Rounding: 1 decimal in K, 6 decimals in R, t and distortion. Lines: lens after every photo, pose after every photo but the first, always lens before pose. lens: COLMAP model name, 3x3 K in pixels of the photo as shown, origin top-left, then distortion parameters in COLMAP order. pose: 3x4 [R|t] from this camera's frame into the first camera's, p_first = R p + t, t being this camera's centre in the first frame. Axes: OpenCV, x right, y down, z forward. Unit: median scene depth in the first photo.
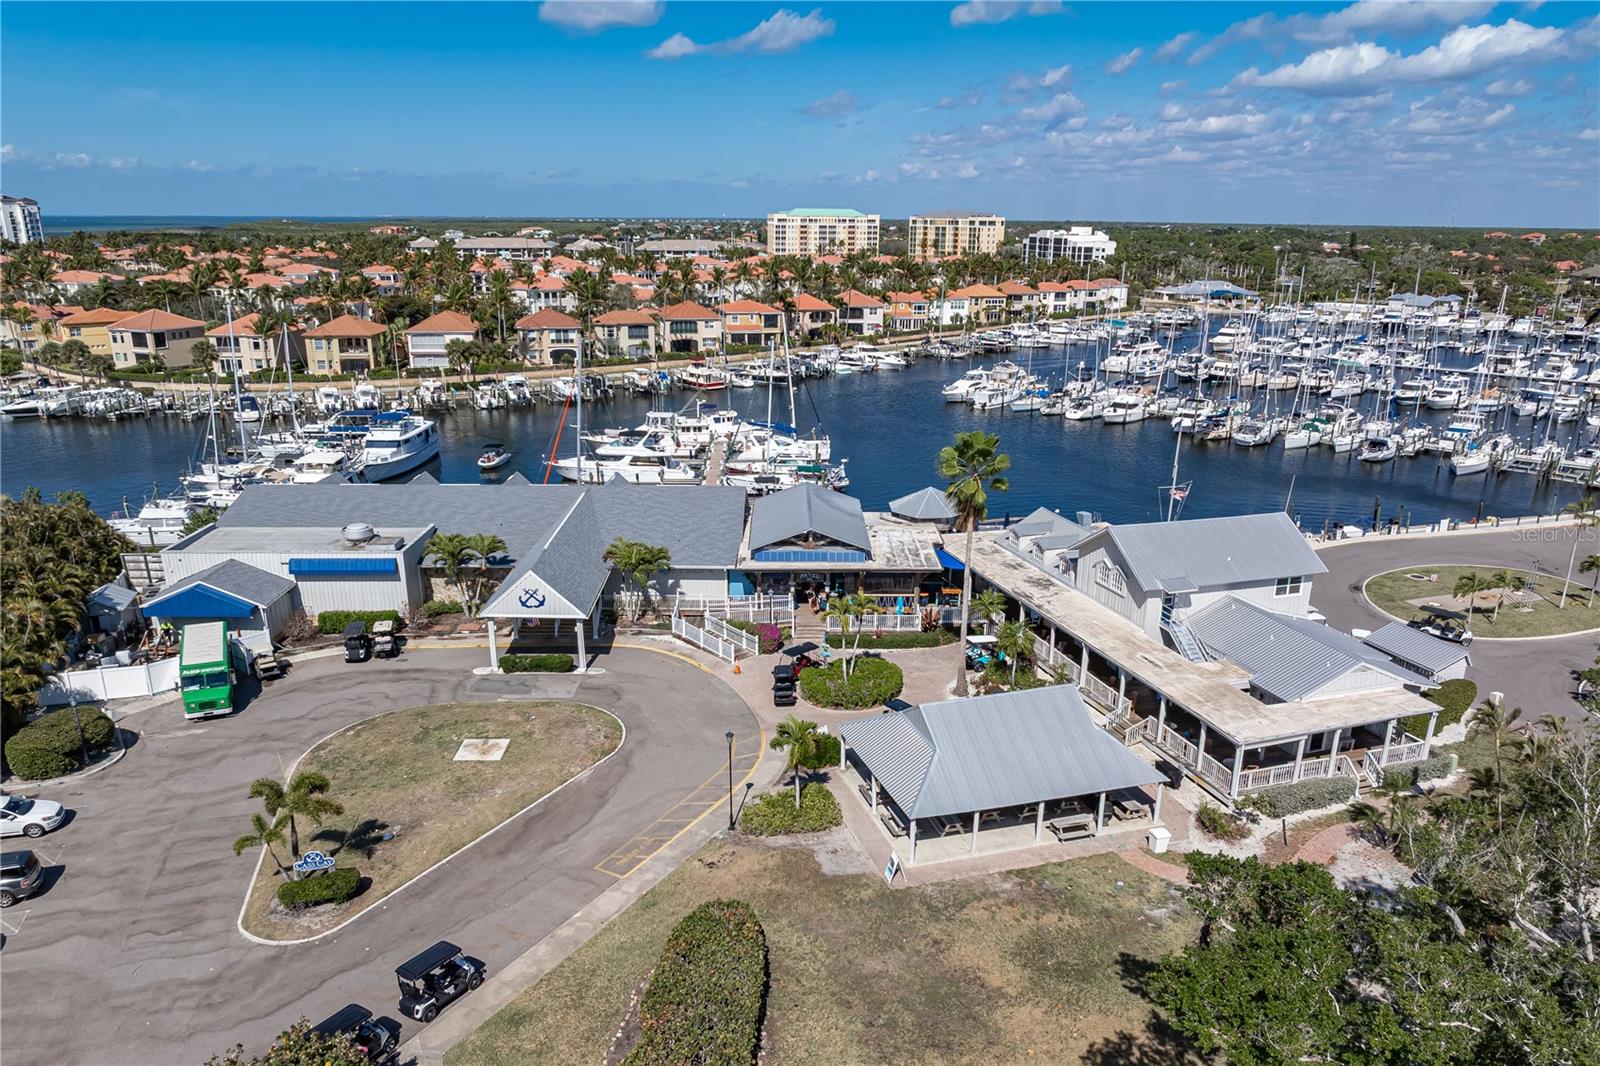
lens RADIAL K [[1093.5, 0, 800.0], [0, 1093.5, 533.0], [0, 0, 1]] dist [-0.000746, 0.003457]
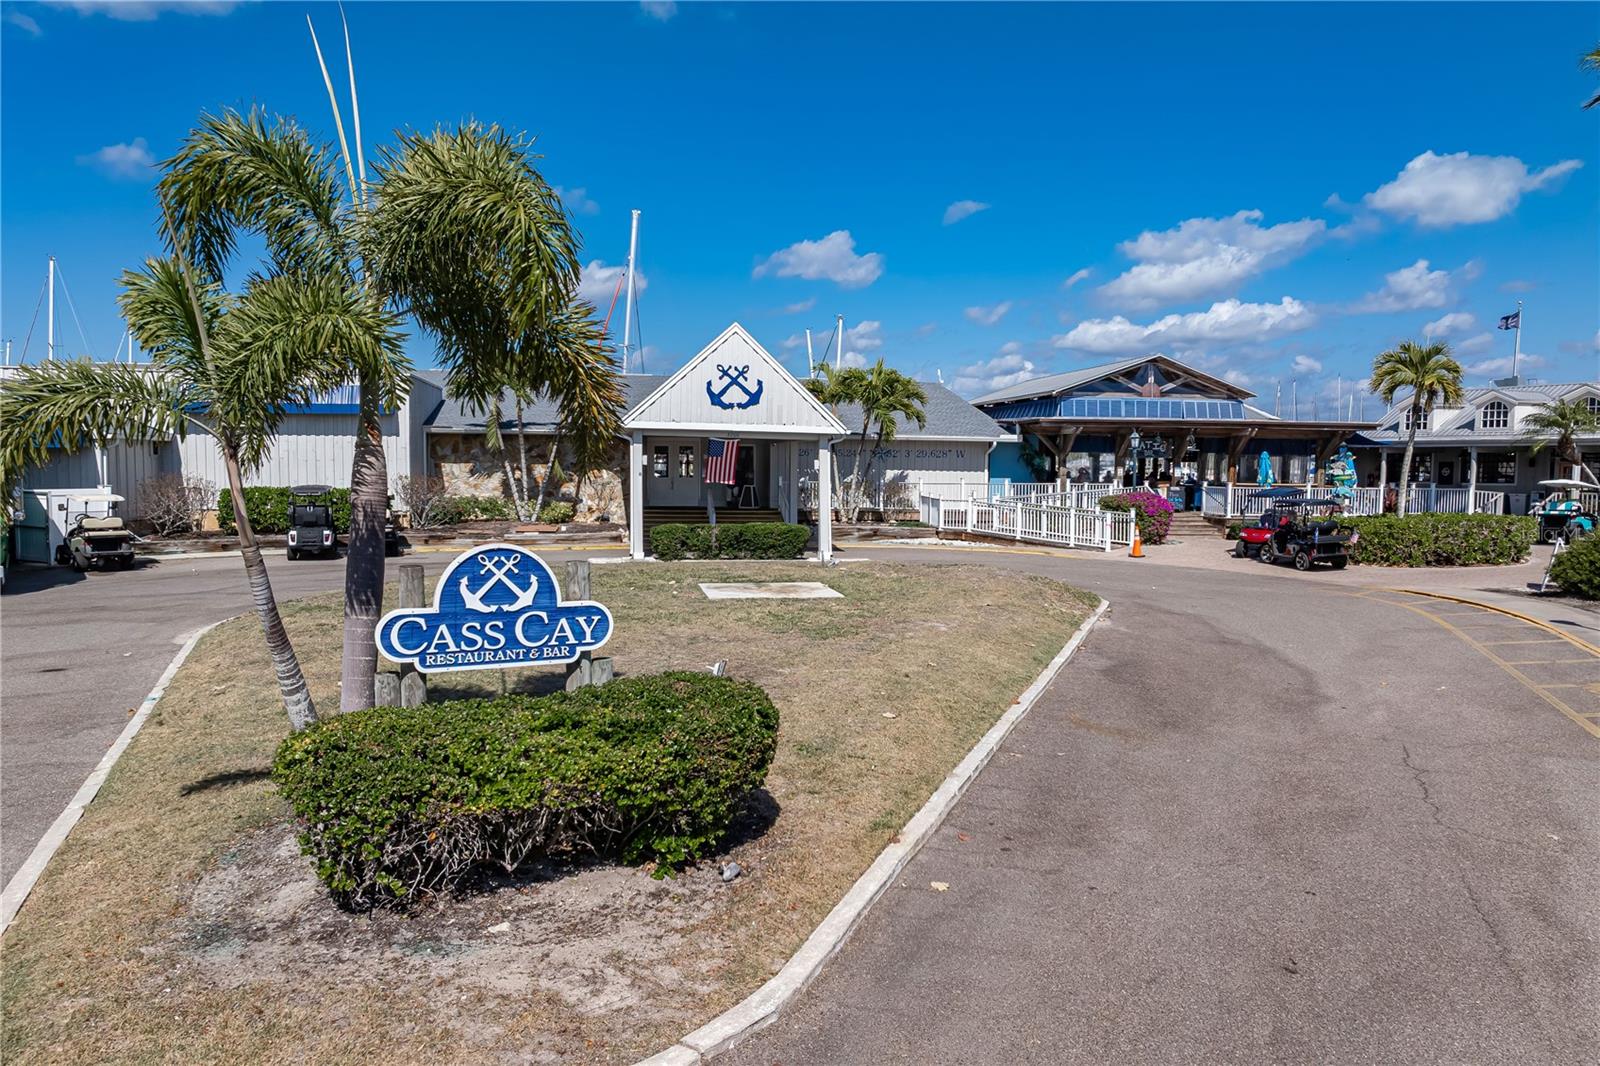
lens RADIAL K [[1093.5, 0, 800.0], [0, 1093.5, 533.0], [0, 0, 1]] dist [-0.000746, 0.003457]
pose [[0.990223, -0.005713, 0.139379, -0.281339], [0.034120, 0.978731, -0.202288, 0.214812], [-0.135259, 0.205066, 0.969357, 0.555819]]
